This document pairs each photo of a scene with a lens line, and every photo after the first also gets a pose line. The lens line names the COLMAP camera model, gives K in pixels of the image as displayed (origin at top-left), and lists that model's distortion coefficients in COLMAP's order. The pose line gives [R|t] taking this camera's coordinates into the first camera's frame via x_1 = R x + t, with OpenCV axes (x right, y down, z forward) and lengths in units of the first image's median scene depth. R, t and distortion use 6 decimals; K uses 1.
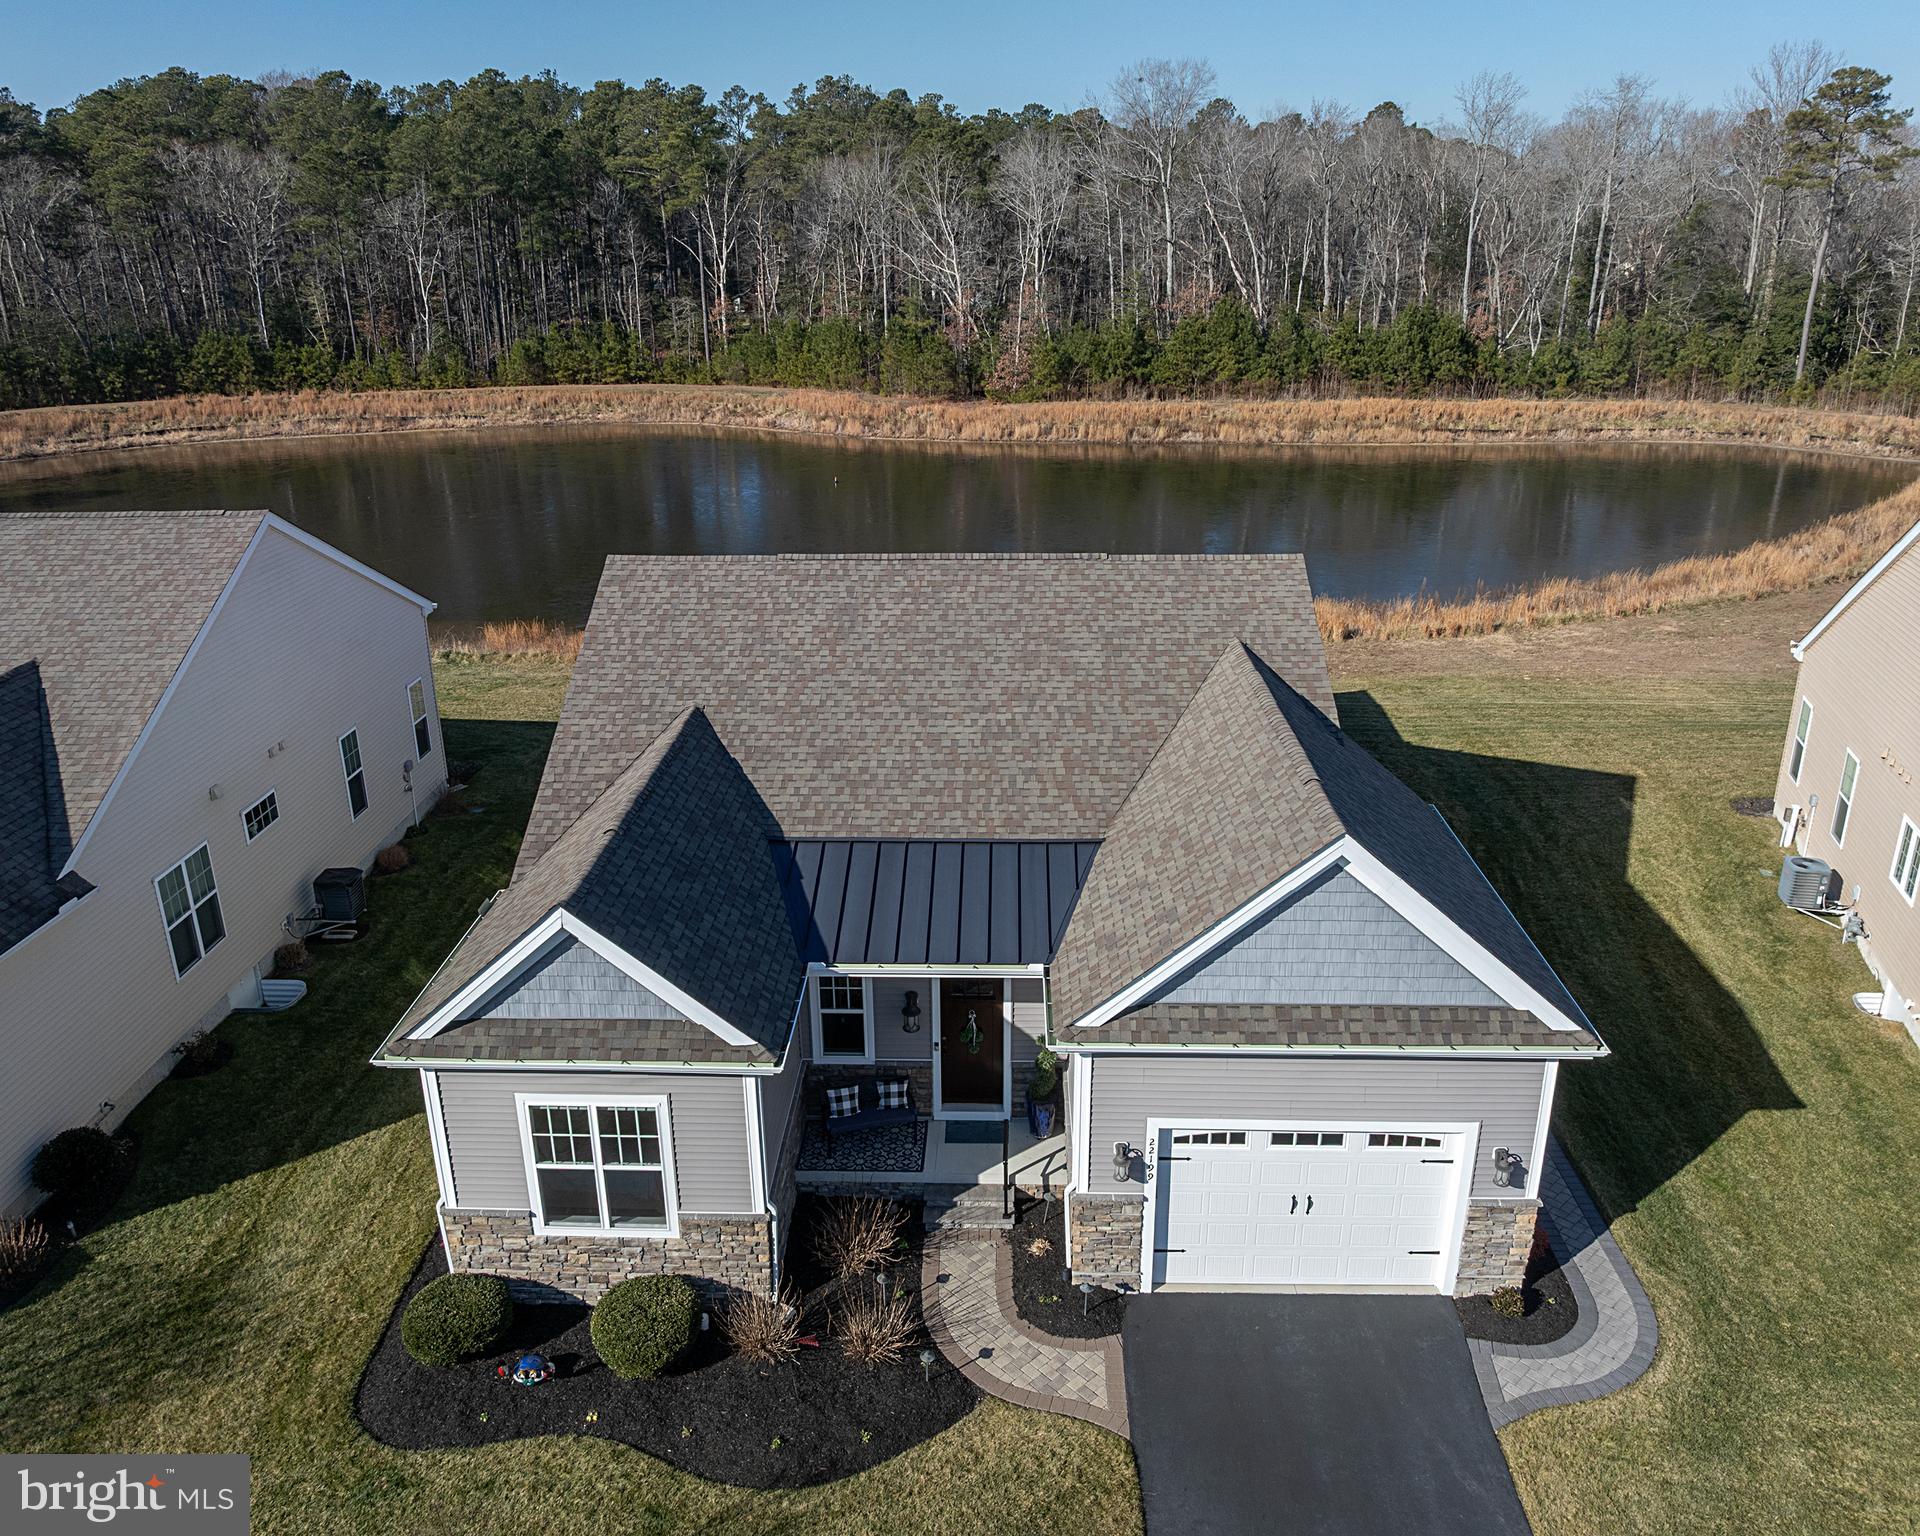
lens RADIAL K [[1425.8, 0, 960.0], [0, 1425.8, 768.0], [0, 0, 1]] dist [-0.063192, 0.039396]
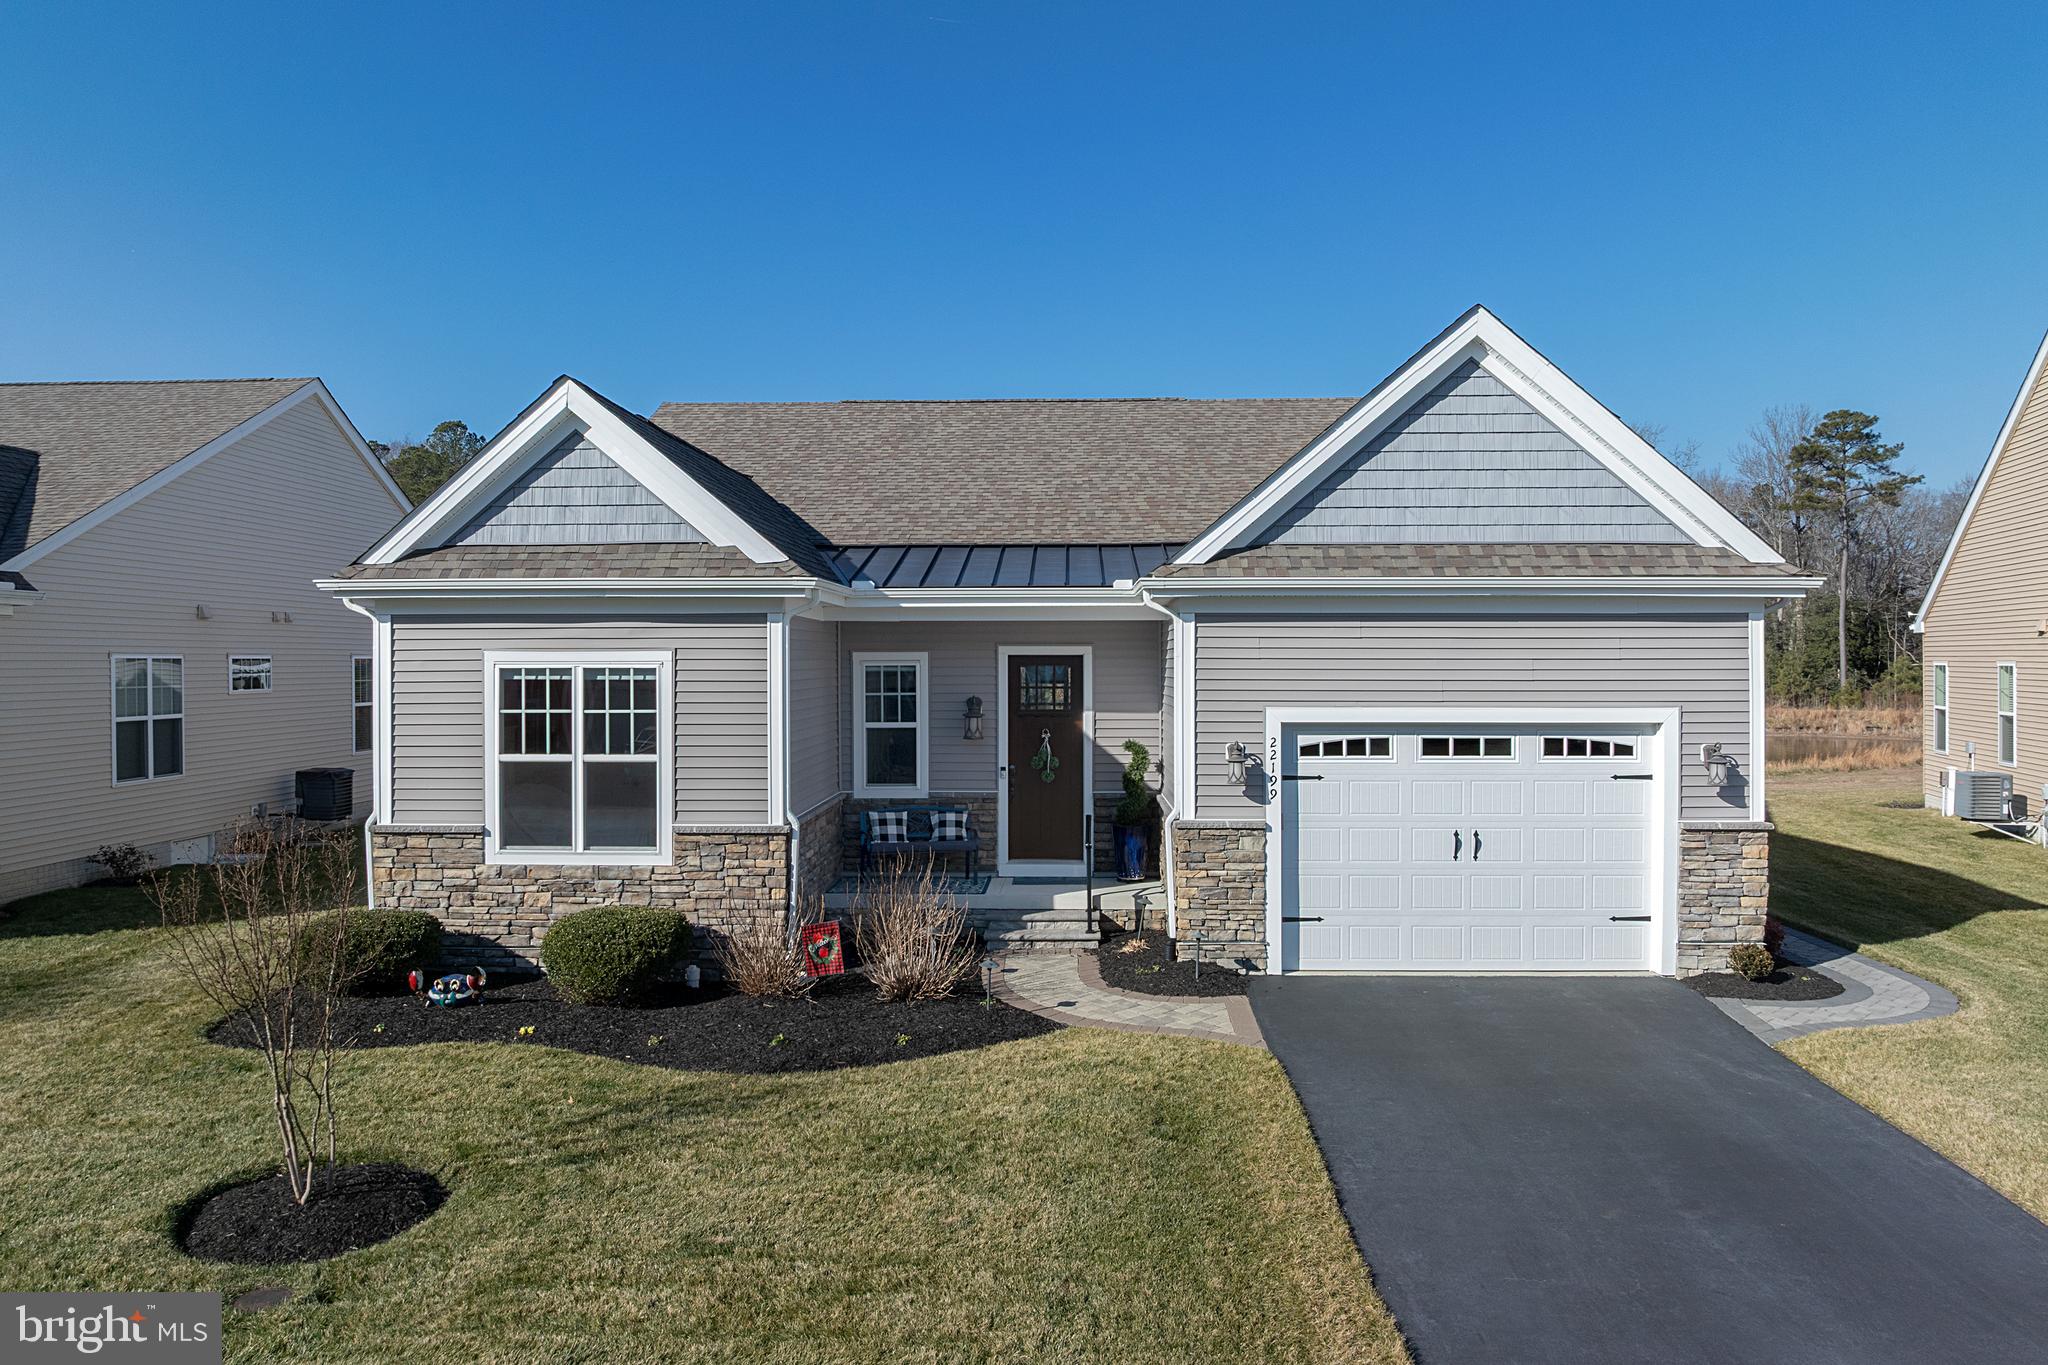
lens RADIAL K [[1424.2, 0, 1024.0], [0, 1424.2, 682.5], [0, 0, 1]] dist [-0.041982, 0.002128]
pose [[0.999975, 0.007085, 0.000447, -0.005403], [-0.006530, 0.942614, -0.333820, 0.460947], [-0.002786, 0.333809, 0.942637, 0.214357]]
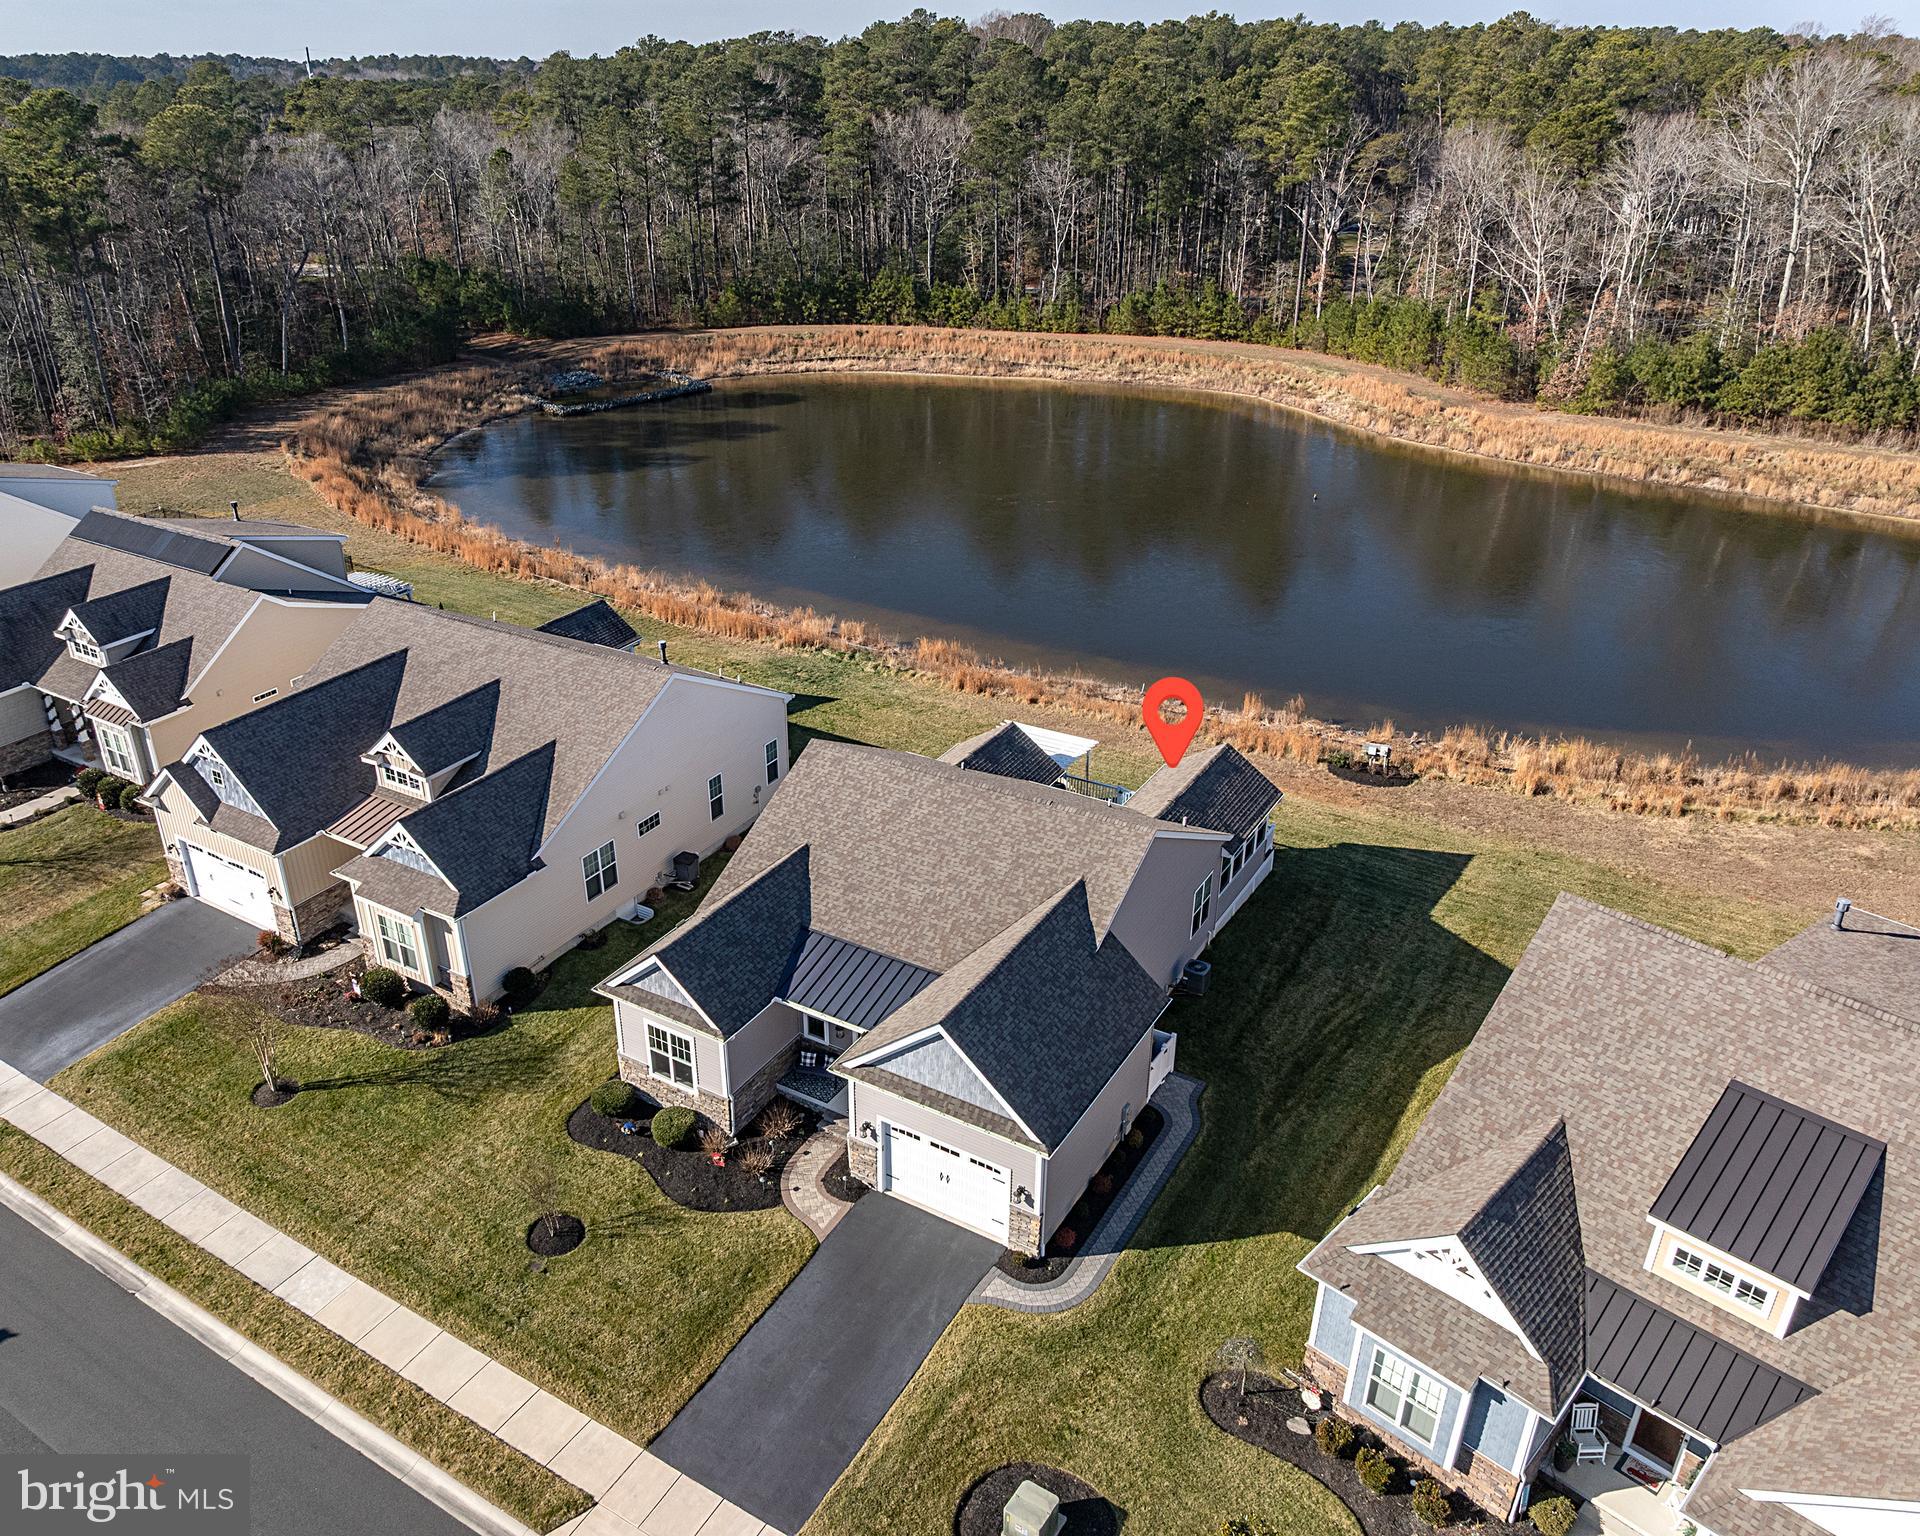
lens RADIAL K [[1421.6, 0, 911.3], [0, 1421.6, 764.0], [0, 0, 1]] dist [-0.046837, 0.001477]
pose [[0.869259, 0.220843, -0.442285, 0.933949], [-0.173738, 0.974071, 0.144915, -0.548119], [0.462821, -0.049127, 0.885089, -0.795980]]
